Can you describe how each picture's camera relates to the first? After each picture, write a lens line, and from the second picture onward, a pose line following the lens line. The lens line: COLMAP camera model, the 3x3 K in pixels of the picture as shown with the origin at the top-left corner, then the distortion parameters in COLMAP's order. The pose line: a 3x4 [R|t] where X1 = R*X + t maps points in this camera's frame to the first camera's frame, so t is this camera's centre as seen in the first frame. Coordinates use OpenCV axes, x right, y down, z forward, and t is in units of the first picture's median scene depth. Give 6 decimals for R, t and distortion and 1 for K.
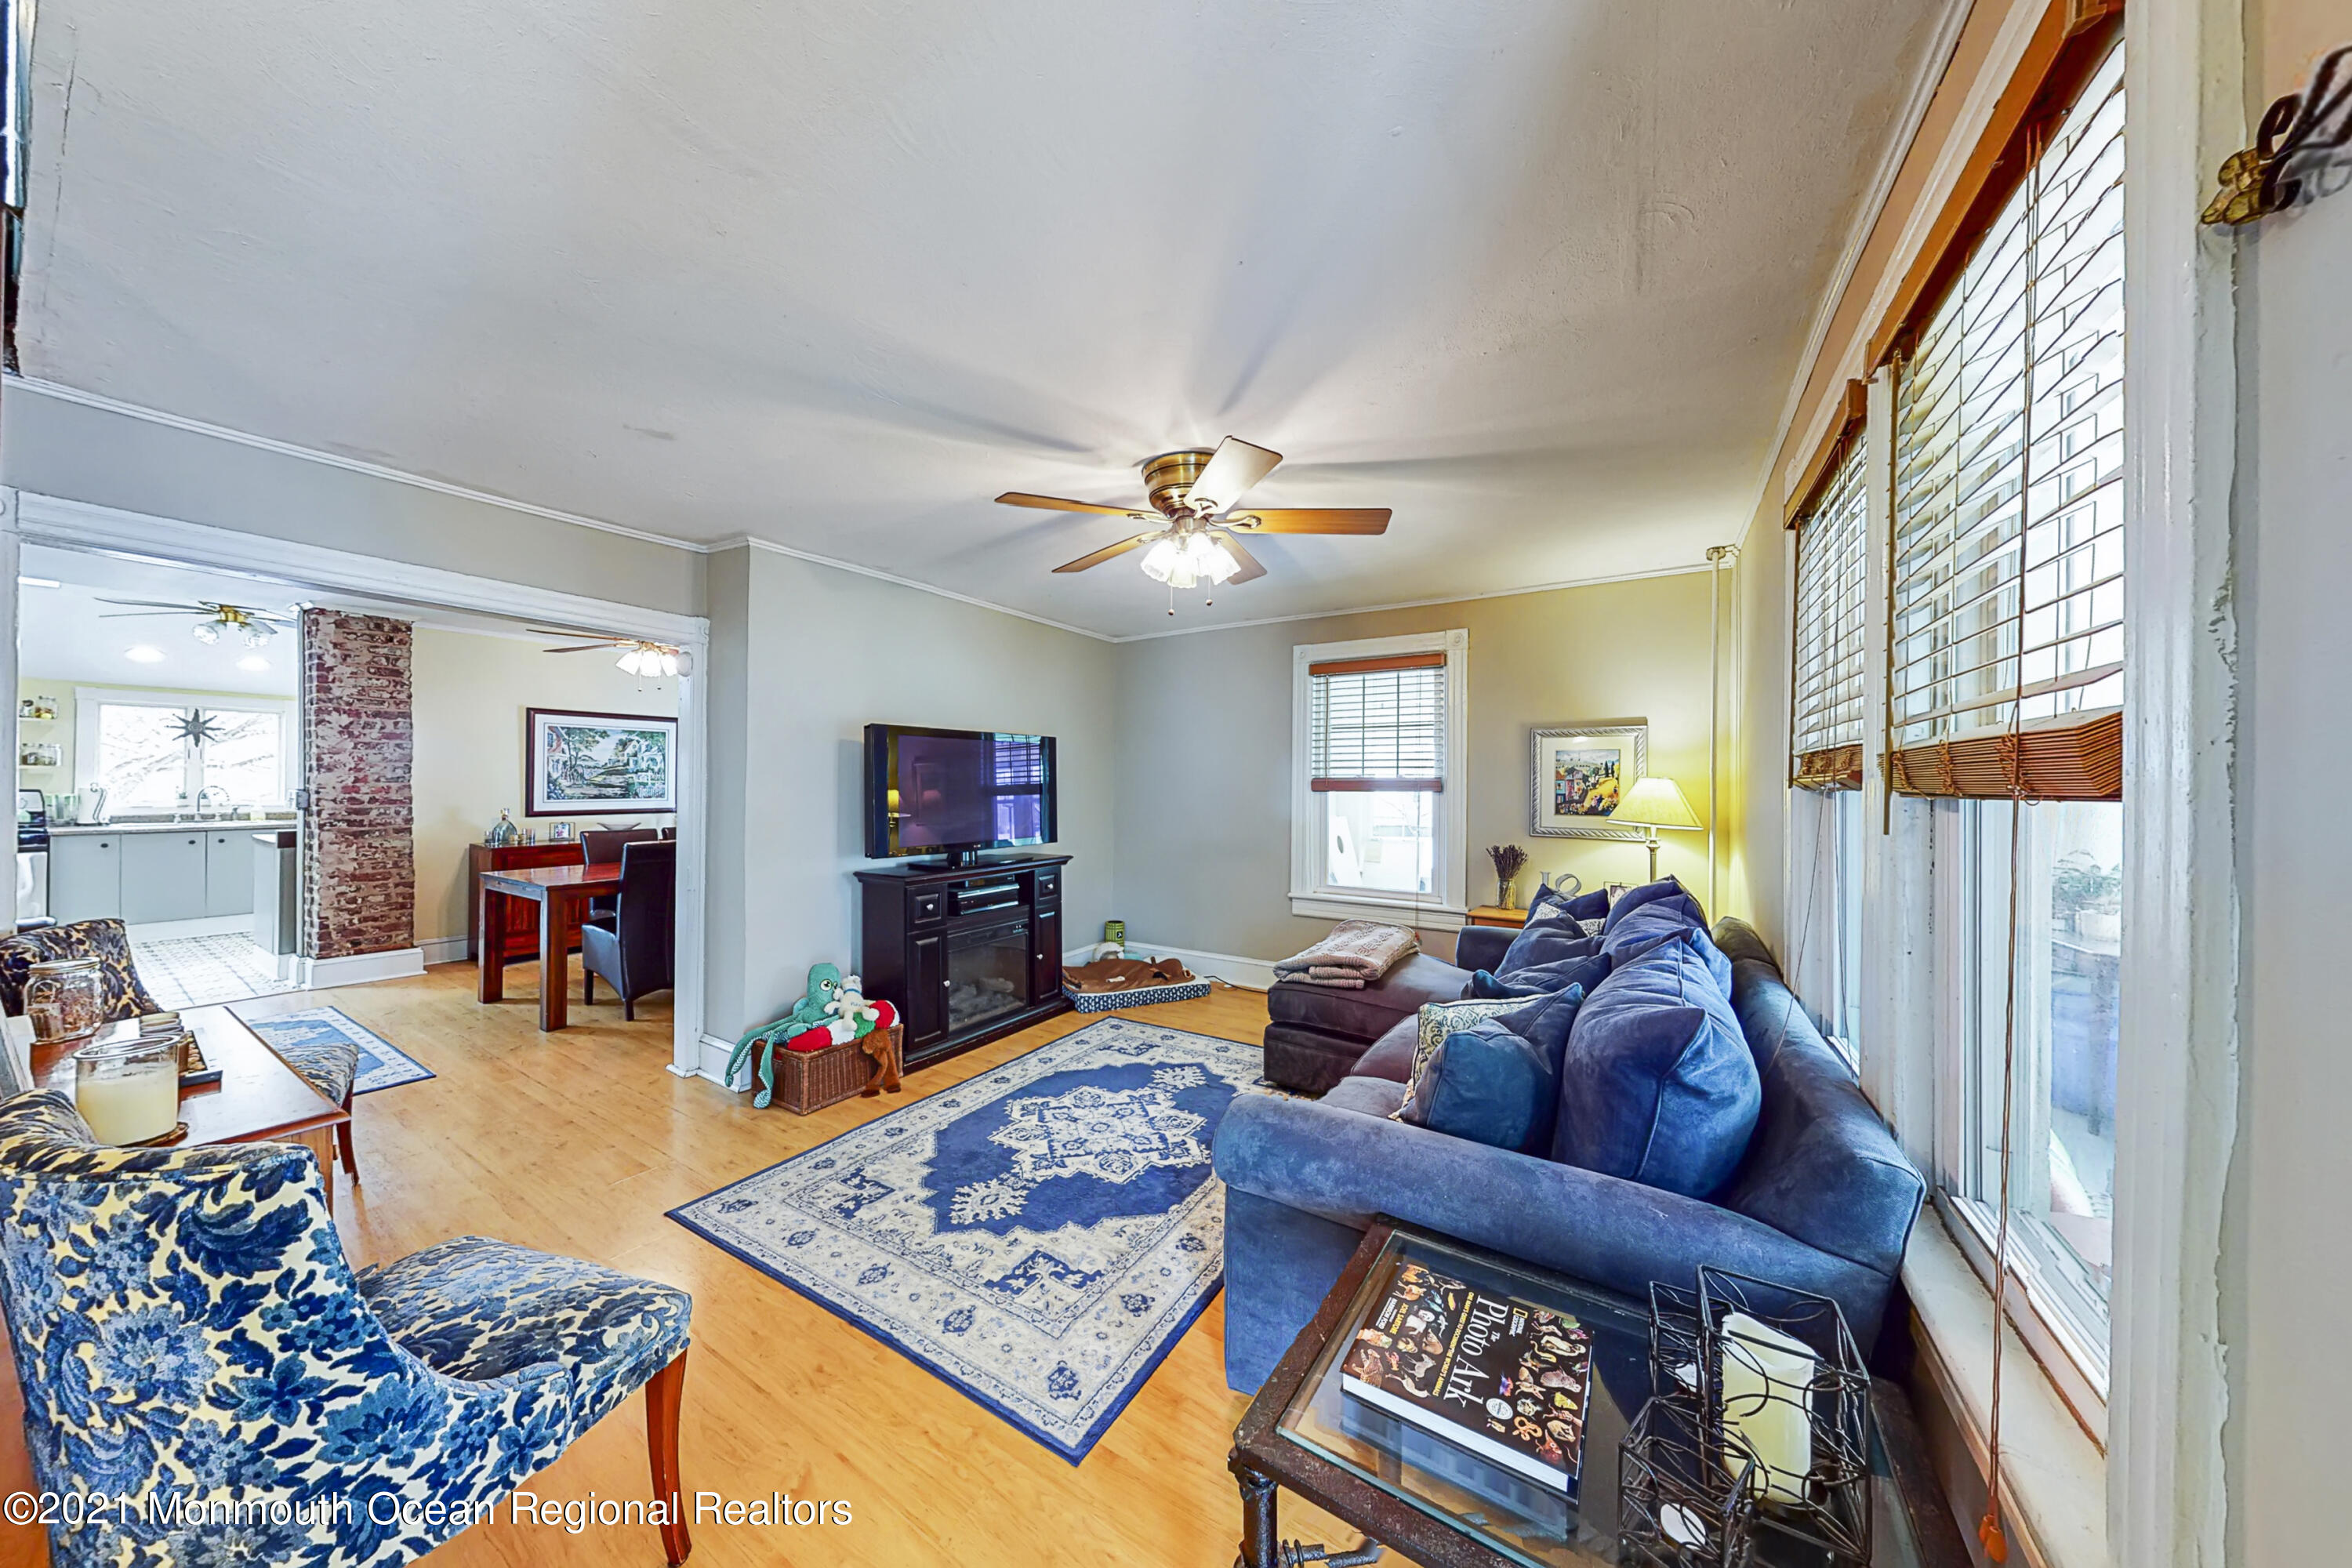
lens RADIAL K [[740.6, 0, 1166.3], [0, 740.6, 779.8], [0, 0, 1]] dist [0.000091, 0.000110]
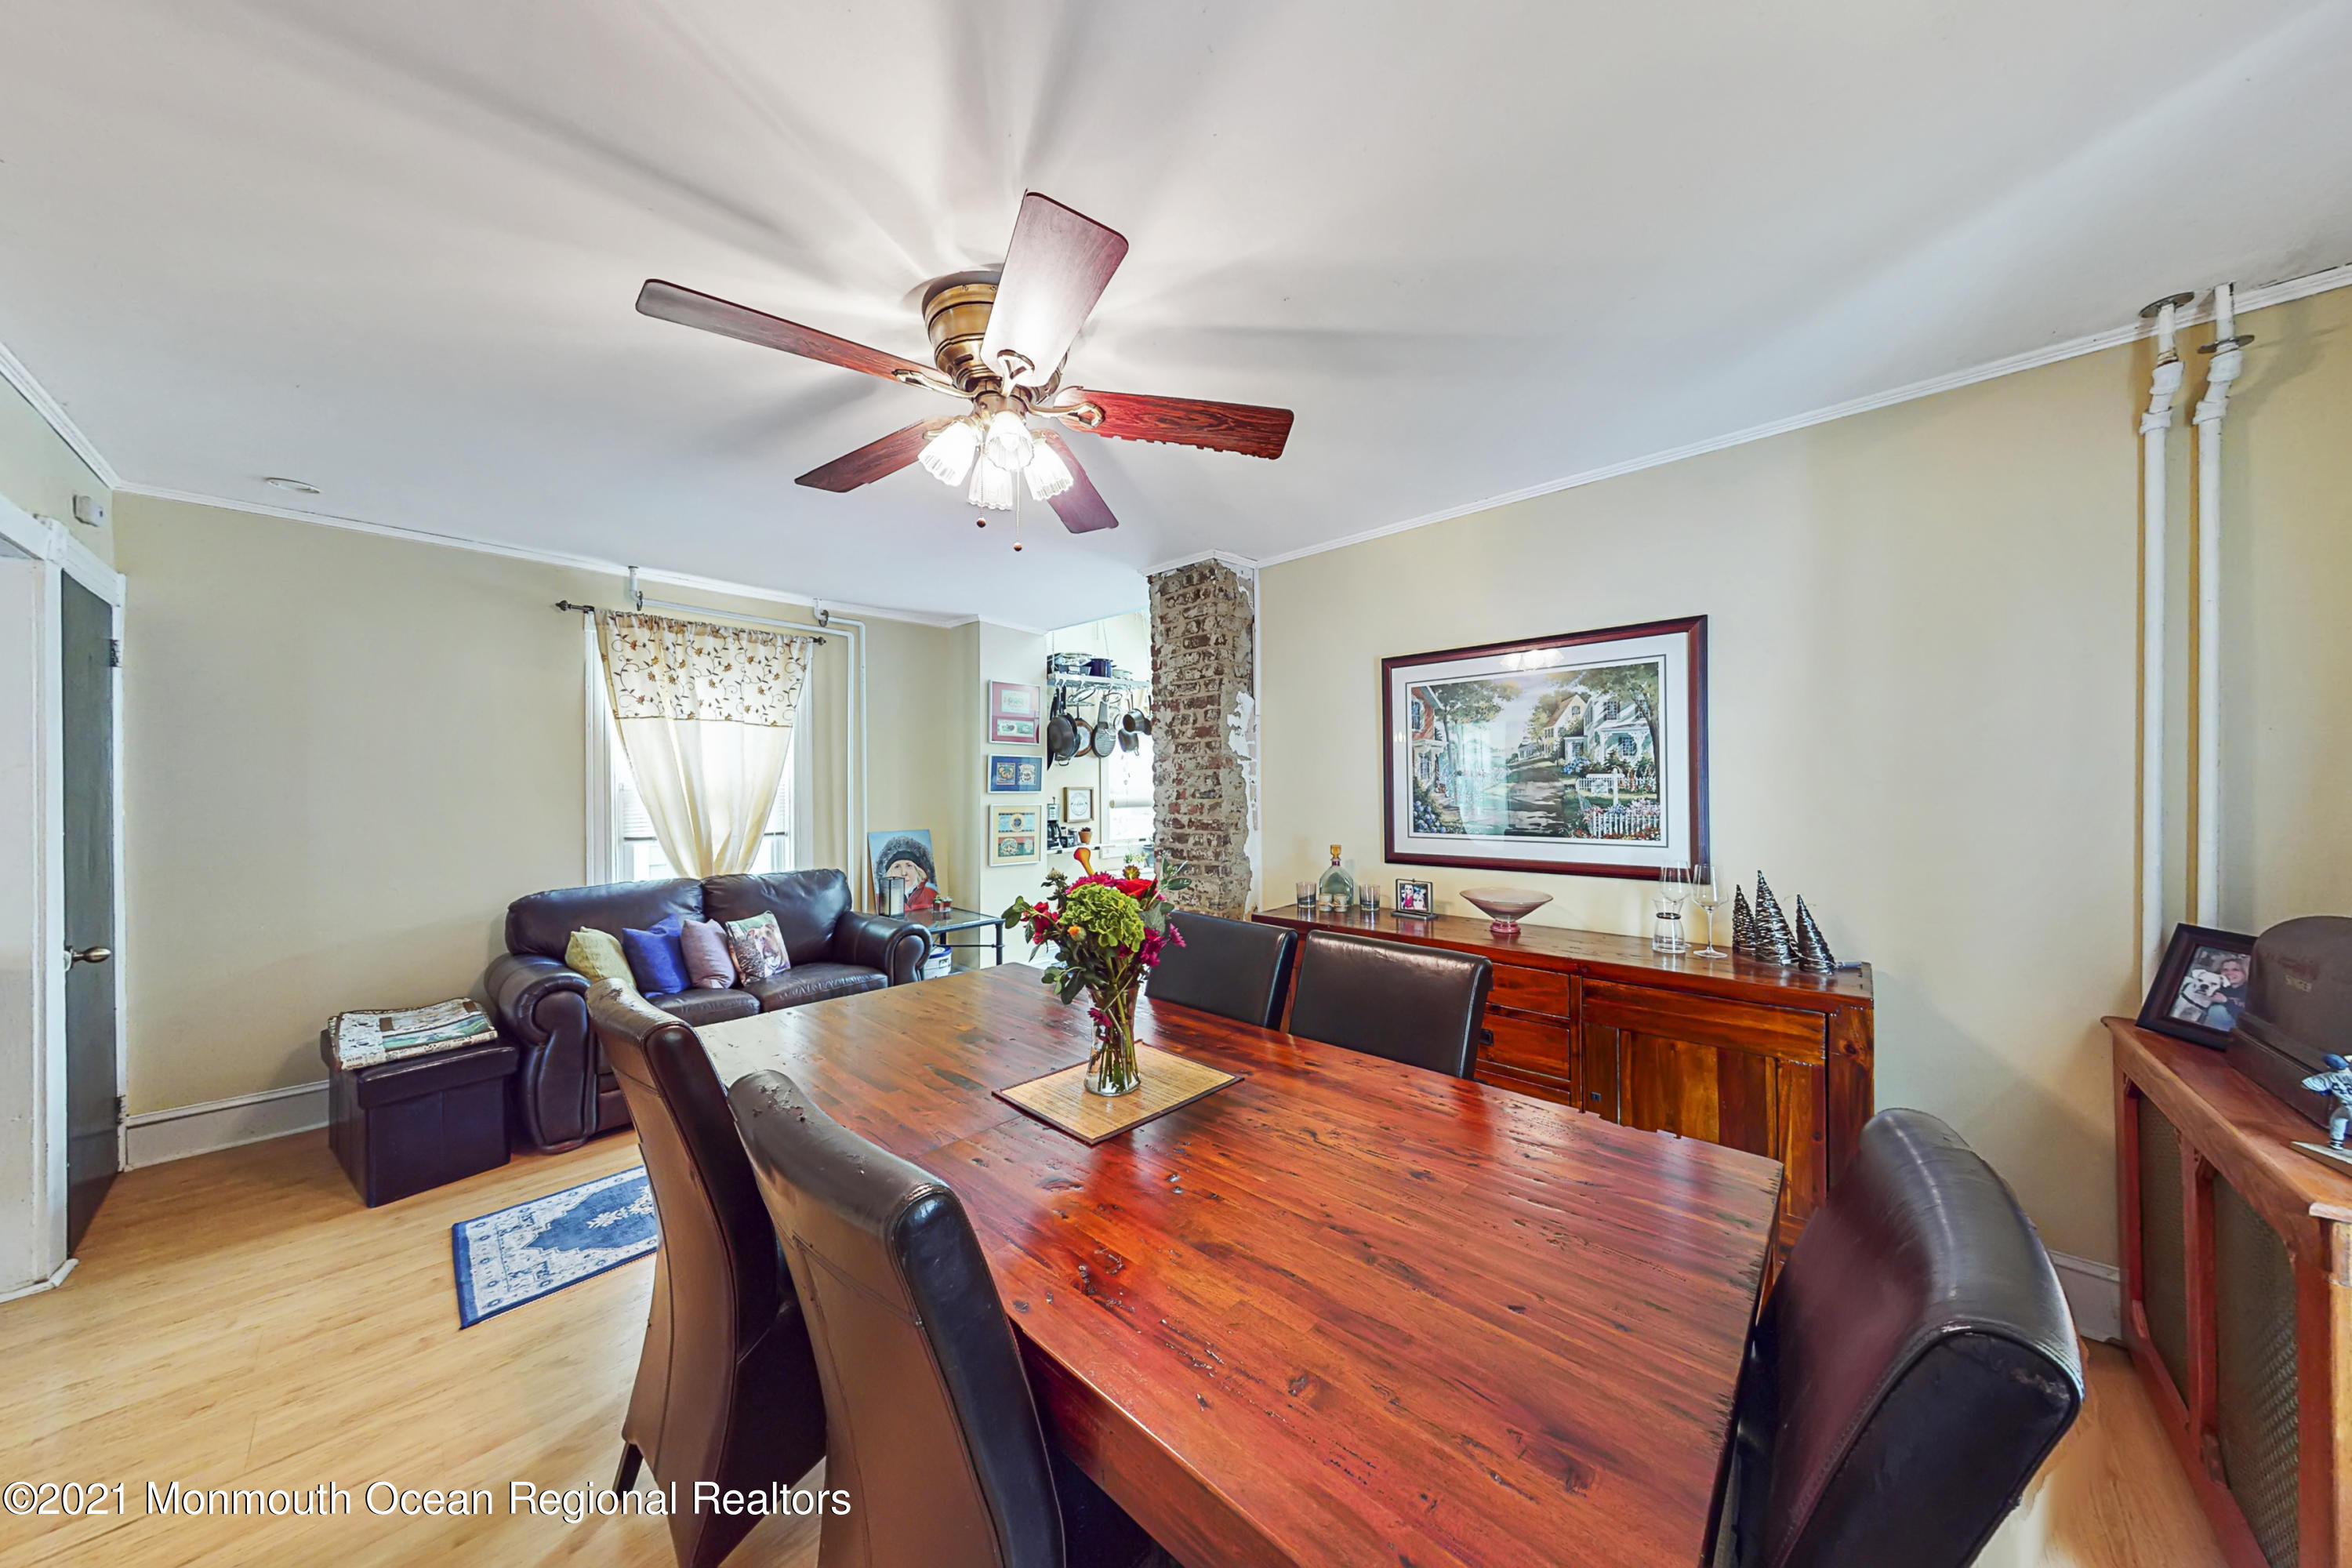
lens RADIAL K [[740.6, 0, 1172.7], [0, 740.6, 781.4], [0, 0, 1]] dist [0.000091, 0.000110]
pose [[-0.185944, -0.017294, -0.982408, -0.374183], [0.005865, 0.999808, -0.018711, 0.000486], [0.982543, -0.009241, -0.185807, 1.156551]]
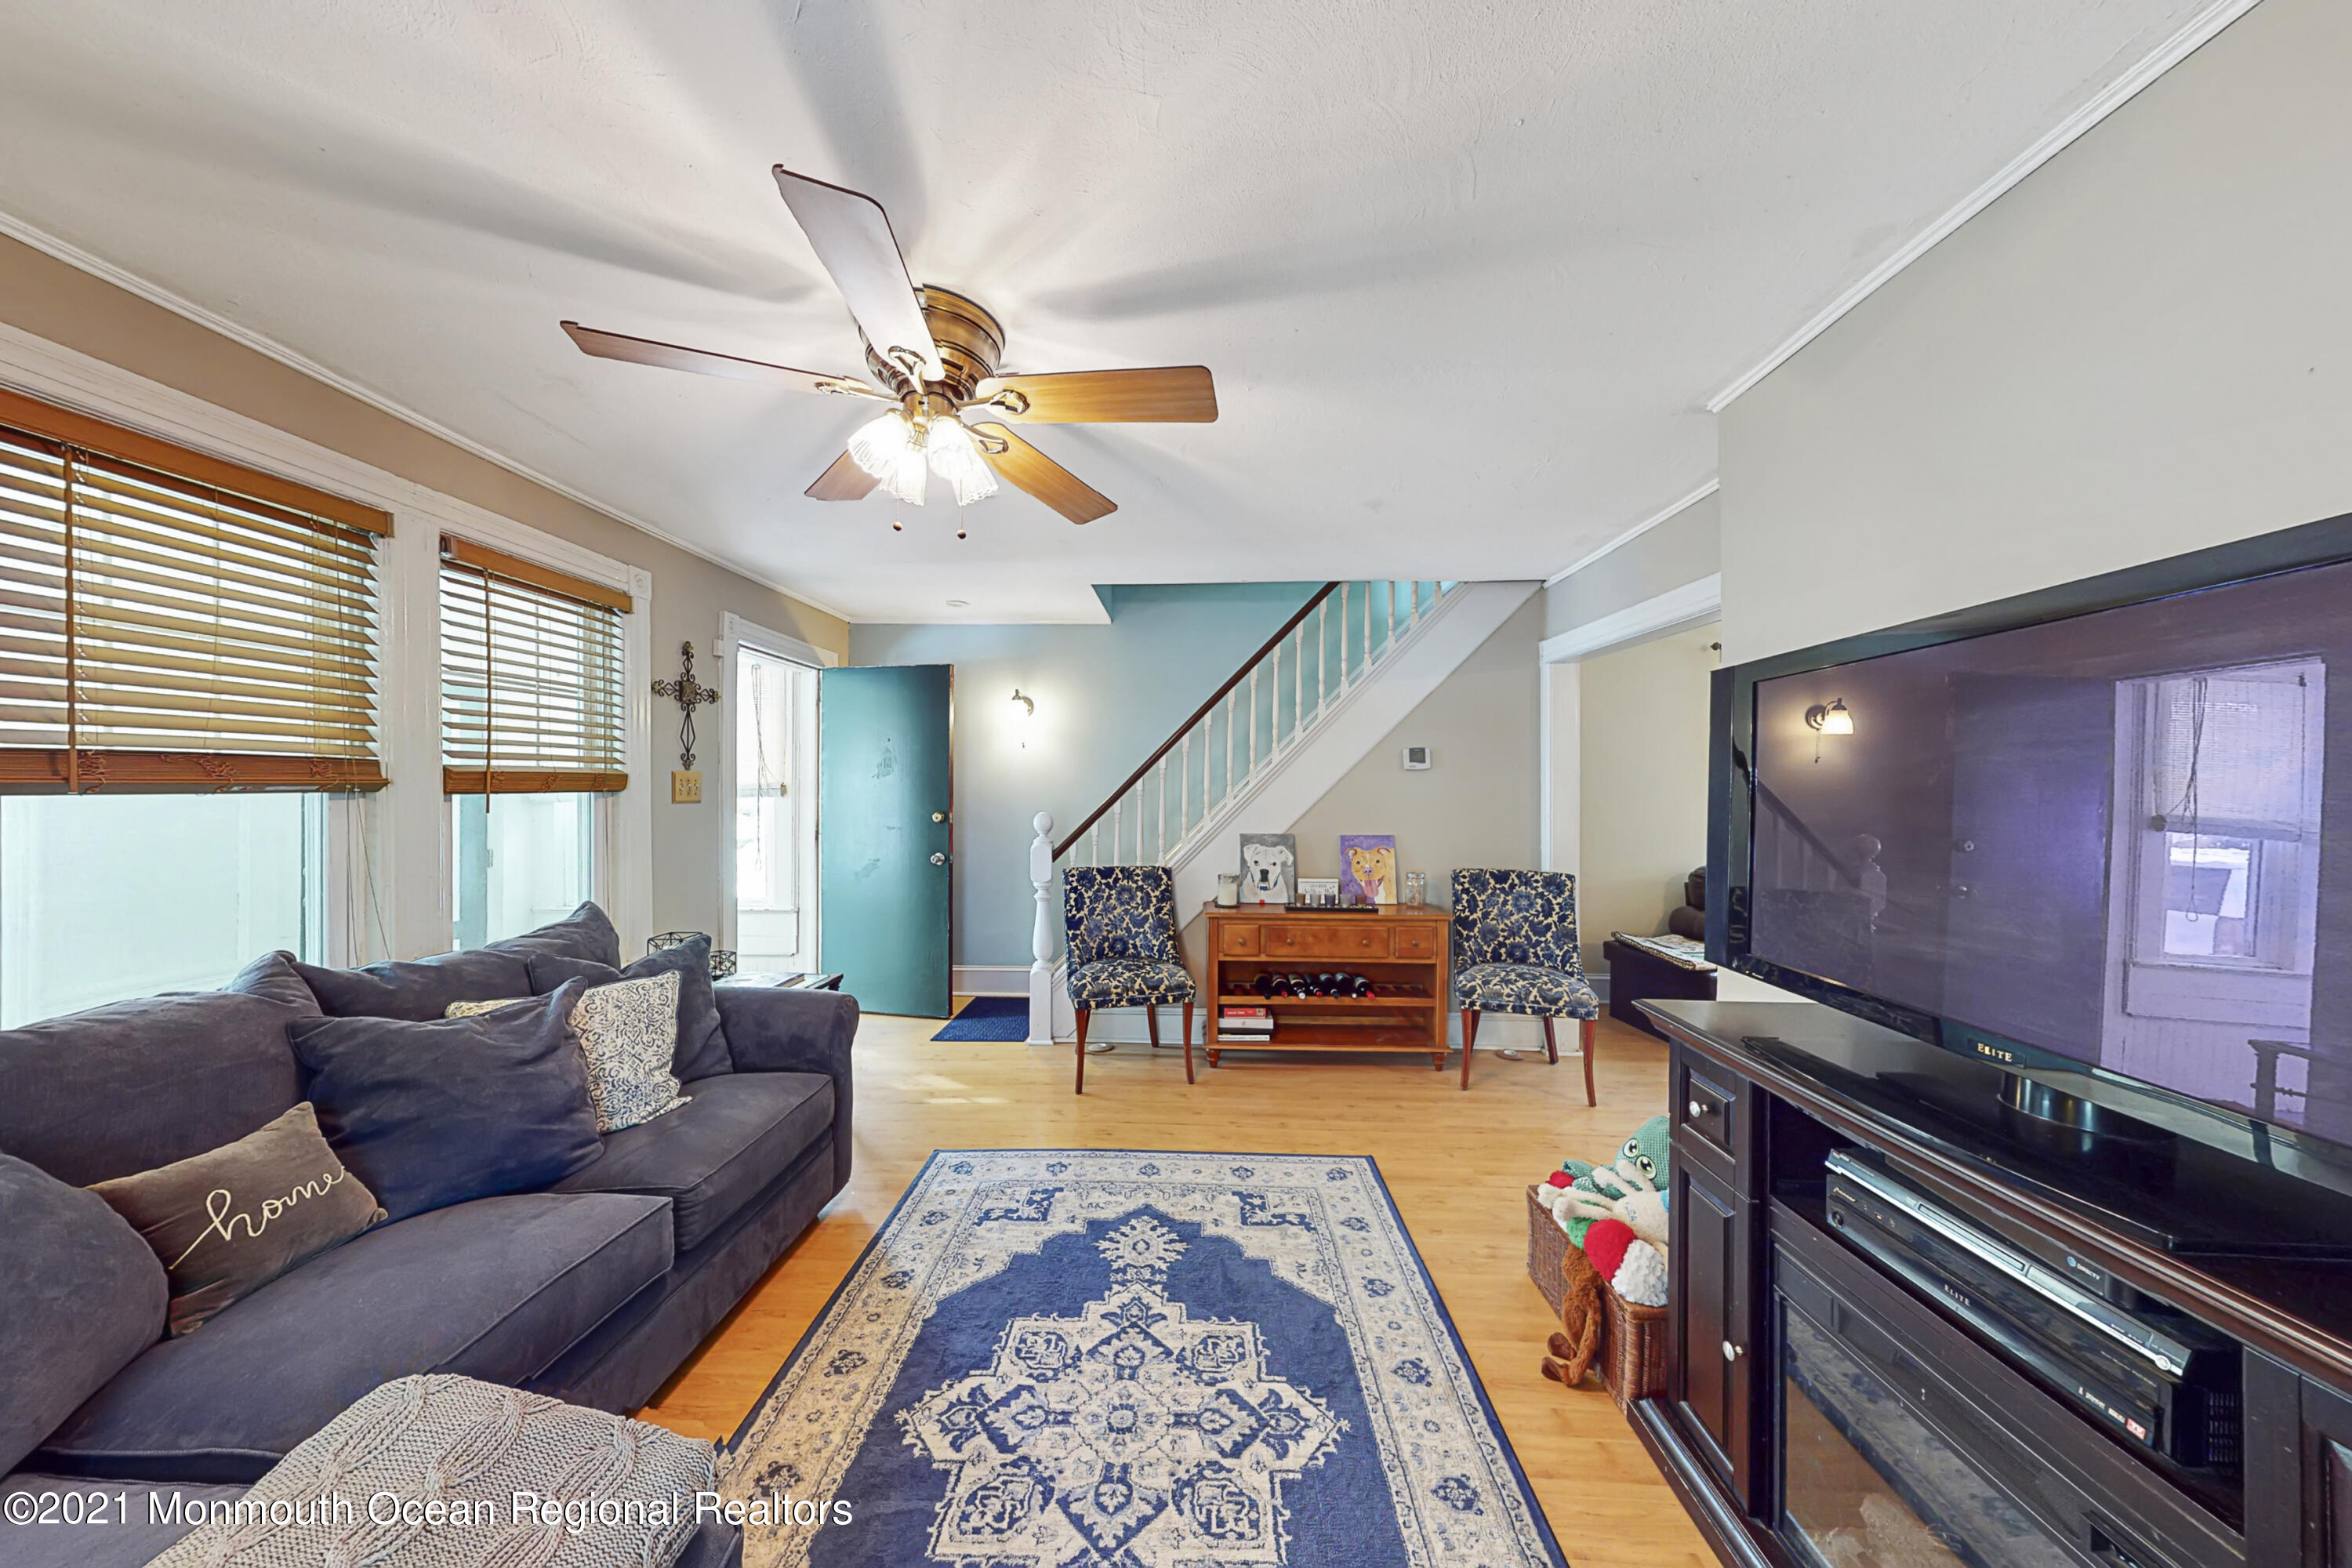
lens RADIAL K [[740.6, 0, 1176.7], [0, 740.6, 788.1], [0, 0, 1]] dist [0.000091, 0.000110]
pose [[-0.862224, -0.007620, -0.506470, 0.094743], [-0.005623, 0.999969, -0.005471, 0.002730], [0.506496, -0.001869, -0.862240, 0.898144]]
